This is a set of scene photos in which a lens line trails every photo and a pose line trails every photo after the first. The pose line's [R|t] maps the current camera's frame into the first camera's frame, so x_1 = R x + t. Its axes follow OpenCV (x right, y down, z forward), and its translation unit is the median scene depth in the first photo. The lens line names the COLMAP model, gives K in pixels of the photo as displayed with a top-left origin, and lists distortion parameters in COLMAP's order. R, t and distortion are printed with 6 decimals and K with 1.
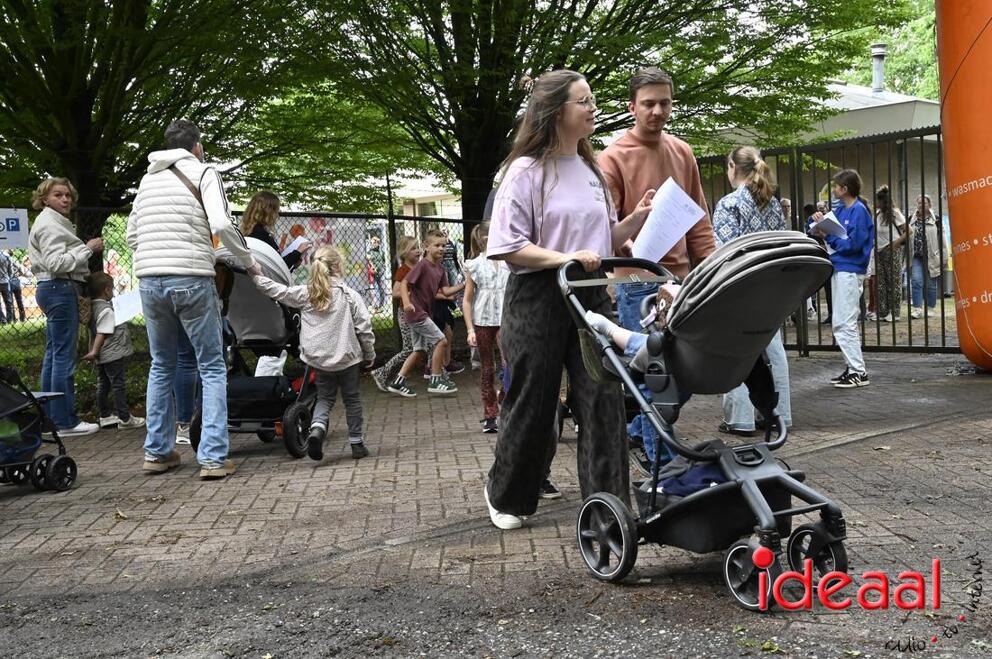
lens RADIAL K [[1084.6, 0, 496.0], [0, 1084.6, 329.5], [0, 0, 1]] dist [0.005708, 0.124240]
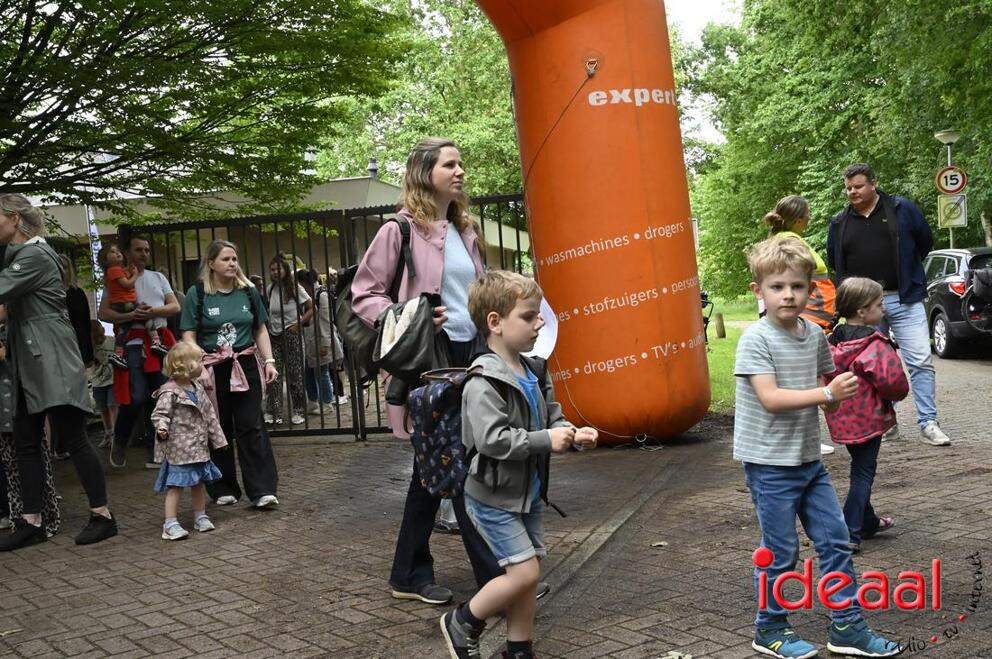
lens RADIAL K [[1080.9, 0, 496.0], [0, 1080.9, 329.5], [0, 0, 1]] dist [-0.006030, 0.147110]
pose [[0.836306, -0.013292, 0.548102, -0.083986], [0.053002, 0.996984, -0.056695, -0.007593], [-0.545696, 0.076465, 0.834487, 0.133157]]
